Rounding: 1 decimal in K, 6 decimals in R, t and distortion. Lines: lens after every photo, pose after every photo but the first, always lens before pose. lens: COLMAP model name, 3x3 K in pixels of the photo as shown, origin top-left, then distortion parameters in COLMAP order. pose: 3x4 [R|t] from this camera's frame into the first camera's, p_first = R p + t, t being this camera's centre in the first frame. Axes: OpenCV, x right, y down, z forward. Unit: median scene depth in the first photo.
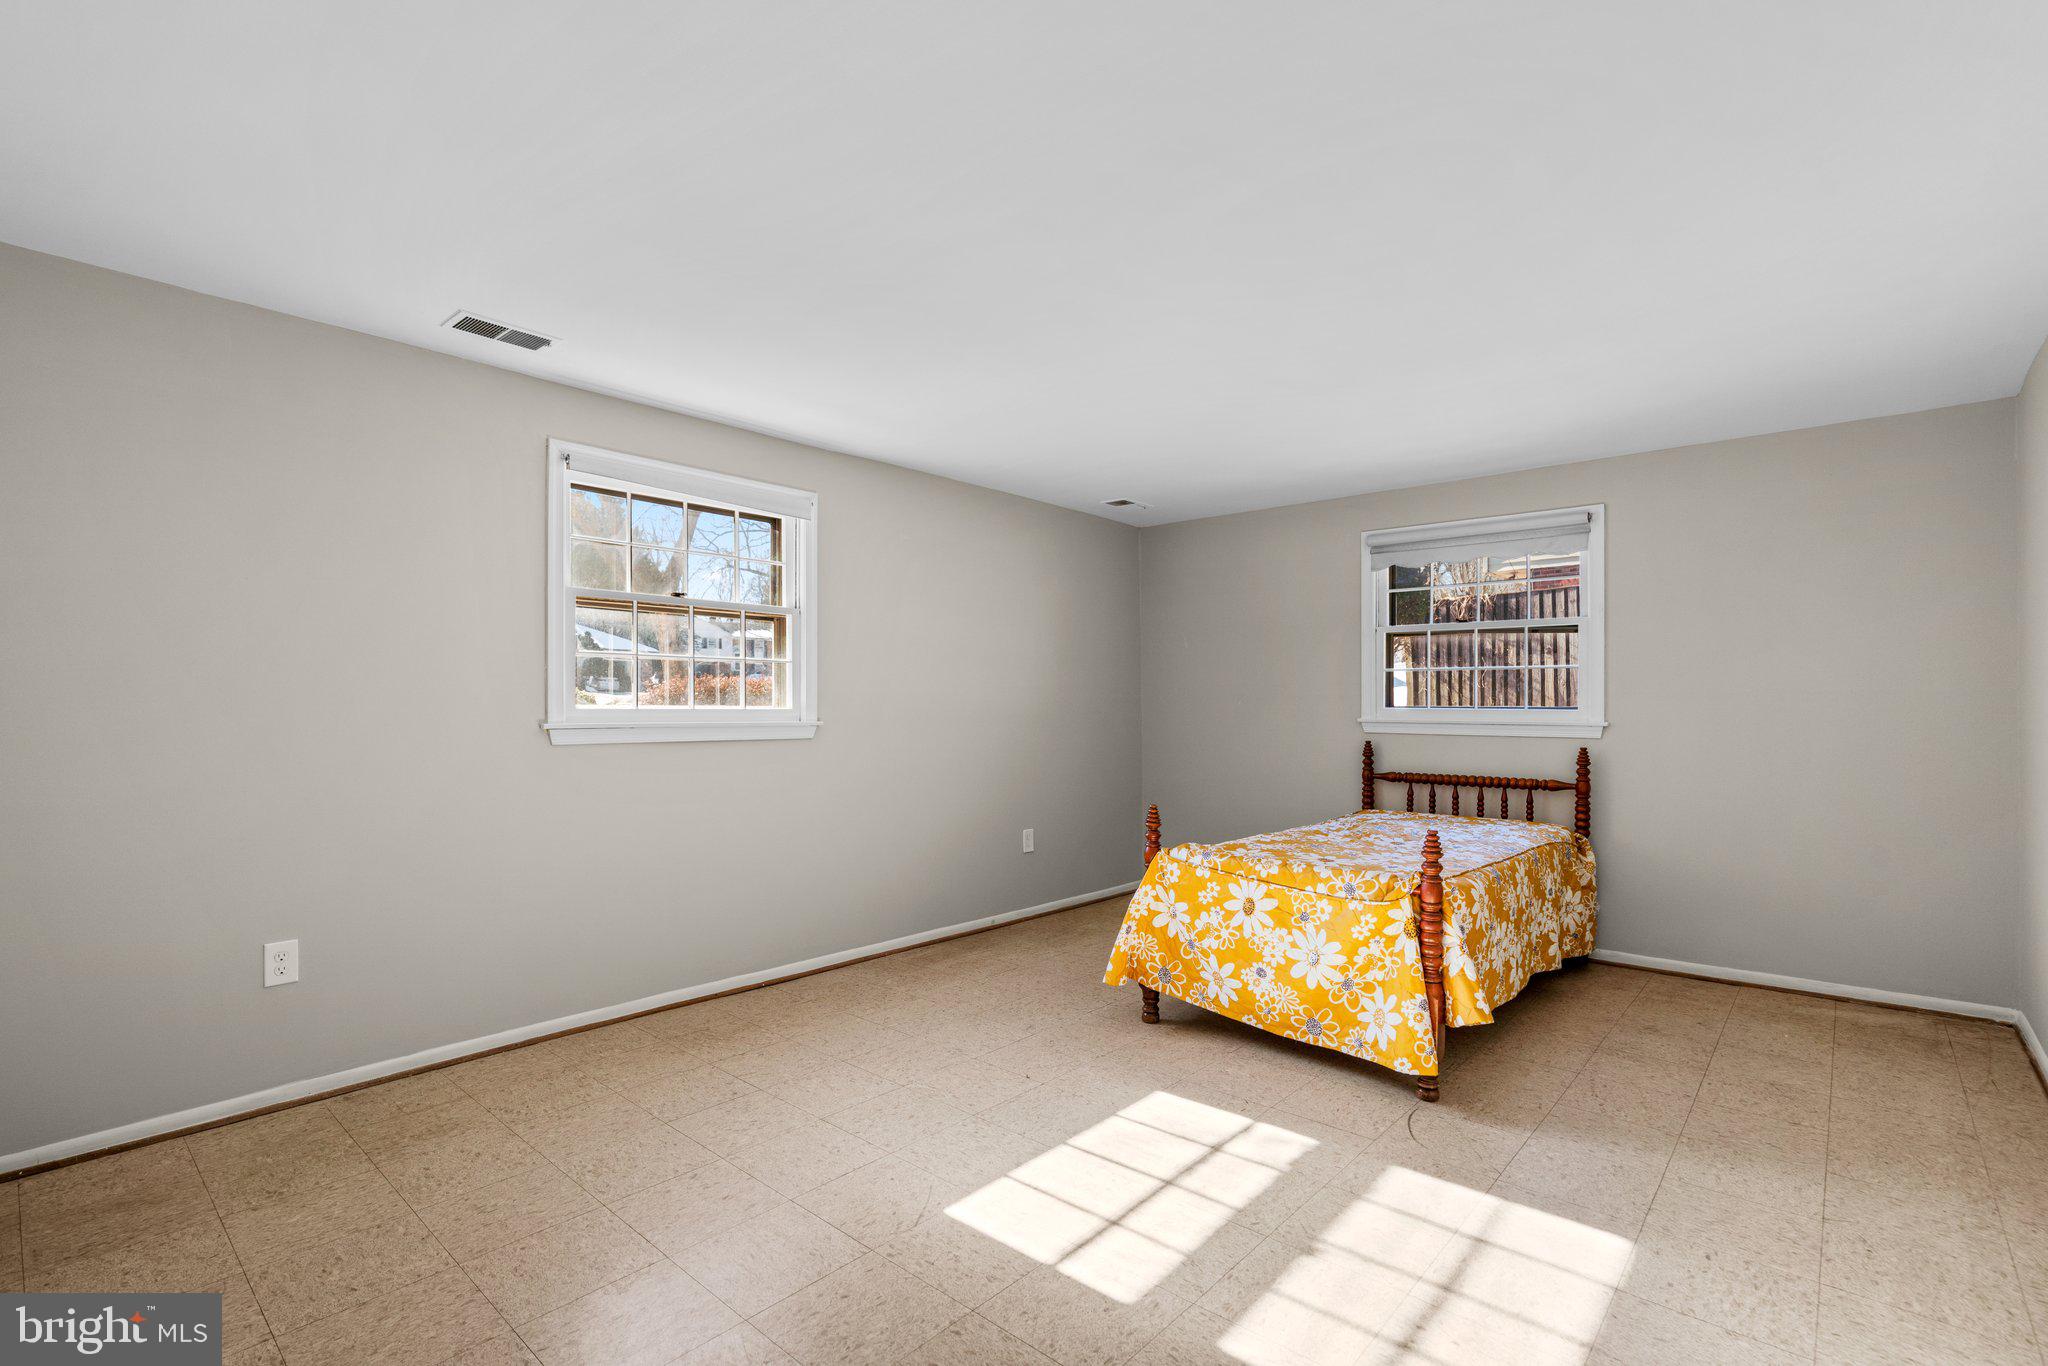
lens RADIAL K [[926.5, 0, 1021.4], [0, 926.5, 719.7], [0, 0, 1]] dist [-0.003310, 0.000564]
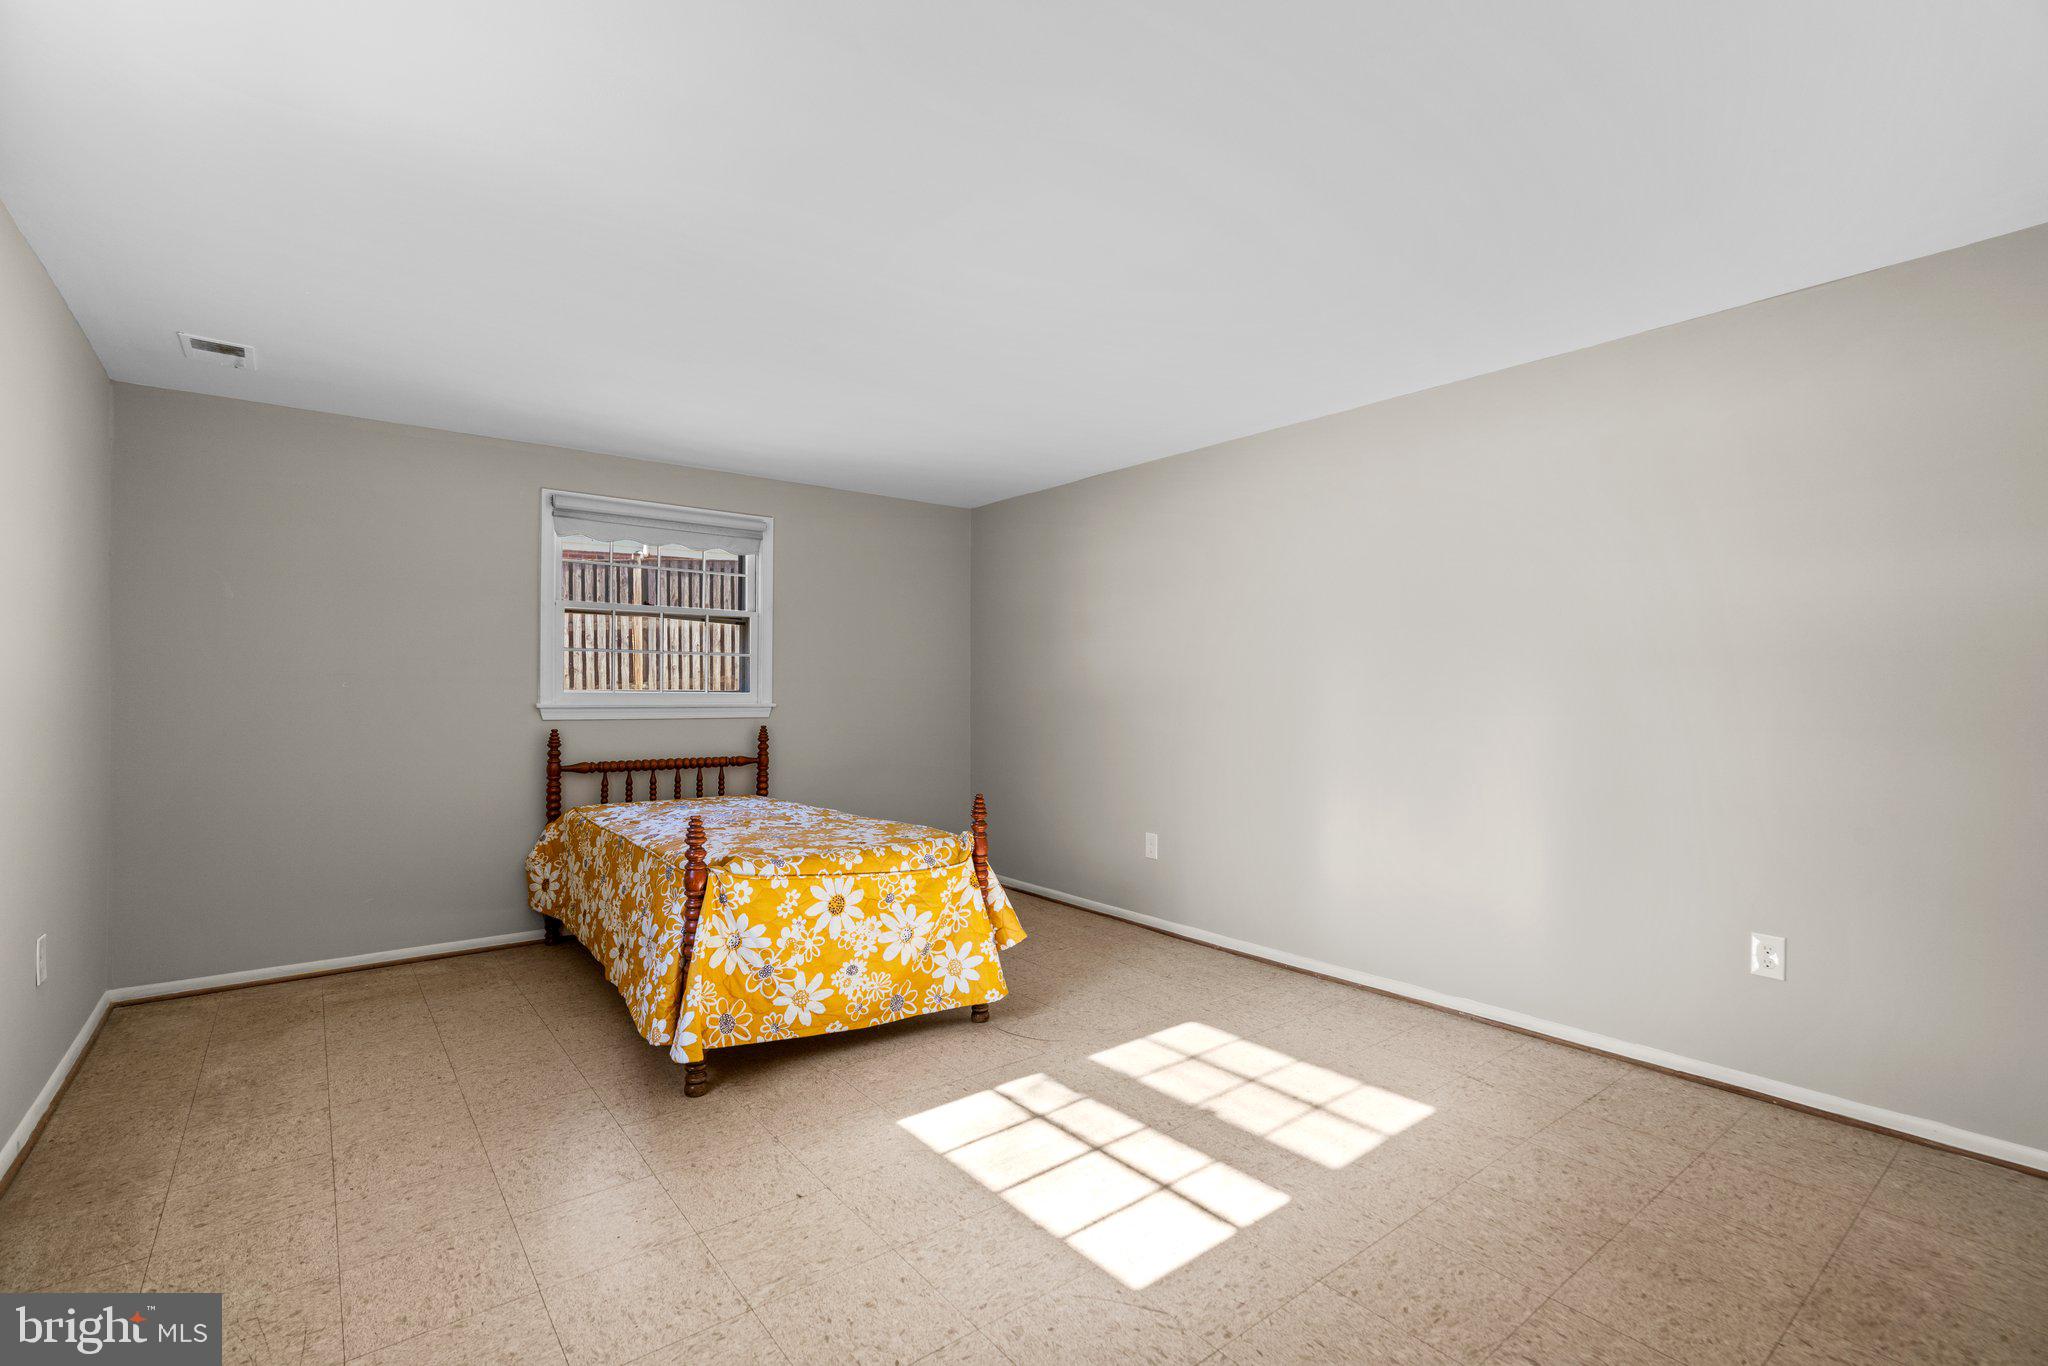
lens RADIAL K [[926.5, 0, 1025.4], [0, 926.5, 685.8], [0, 0, 1]] dist [-0.003310, 0.000564]
pose [[0.172017, 0.005009, 0.985081, -0.648516], [0.012320, 0.999898, -0.007236, -0.009945], [-0.985017, 0.013381, 0.171938, 0.656749]]
